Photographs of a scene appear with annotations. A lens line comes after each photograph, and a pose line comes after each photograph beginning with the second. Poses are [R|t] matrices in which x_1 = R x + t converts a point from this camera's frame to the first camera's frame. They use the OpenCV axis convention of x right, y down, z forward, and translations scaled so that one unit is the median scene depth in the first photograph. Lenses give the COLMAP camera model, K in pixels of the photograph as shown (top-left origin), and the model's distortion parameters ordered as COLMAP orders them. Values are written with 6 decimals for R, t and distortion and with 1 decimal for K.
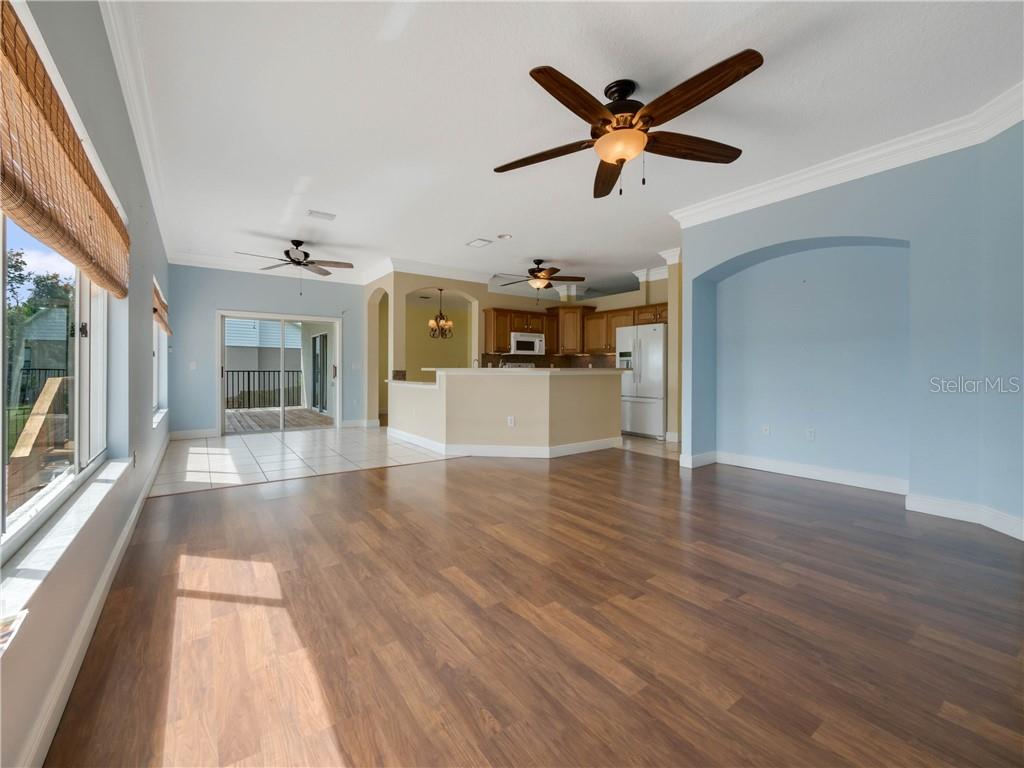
lens RADIAL K [[439.0, 0, 513.2], [0, 439.0, 375.4], [0, 0, 1]] dist [0.000050, -0.000040]
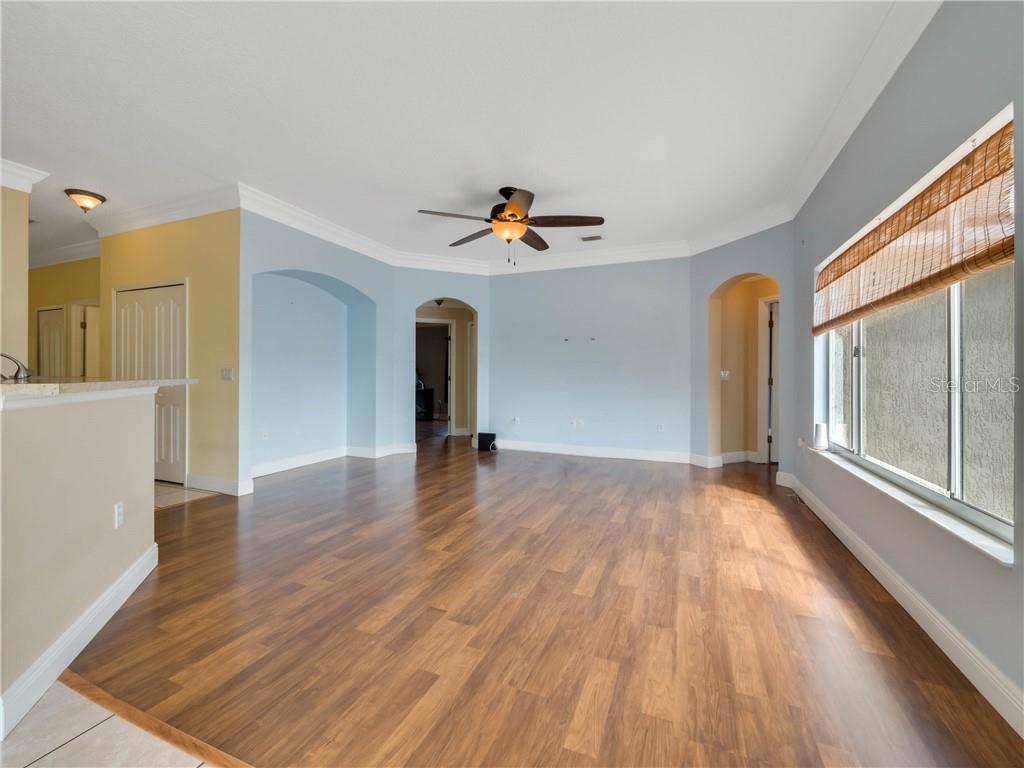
lens RADIAL K [[439.0, 0, 510.3], [0, 439.0, 376.8], [0, 0, 1]] dist [0.000050, -0.000040]
pose [[-0.533802, -0.007001, 0.845580, -1.160516], [0.007097, 0.999893, 0.012760, -0.041774], [-0.845580, 0.012813, -0.533695, 2.051981]]
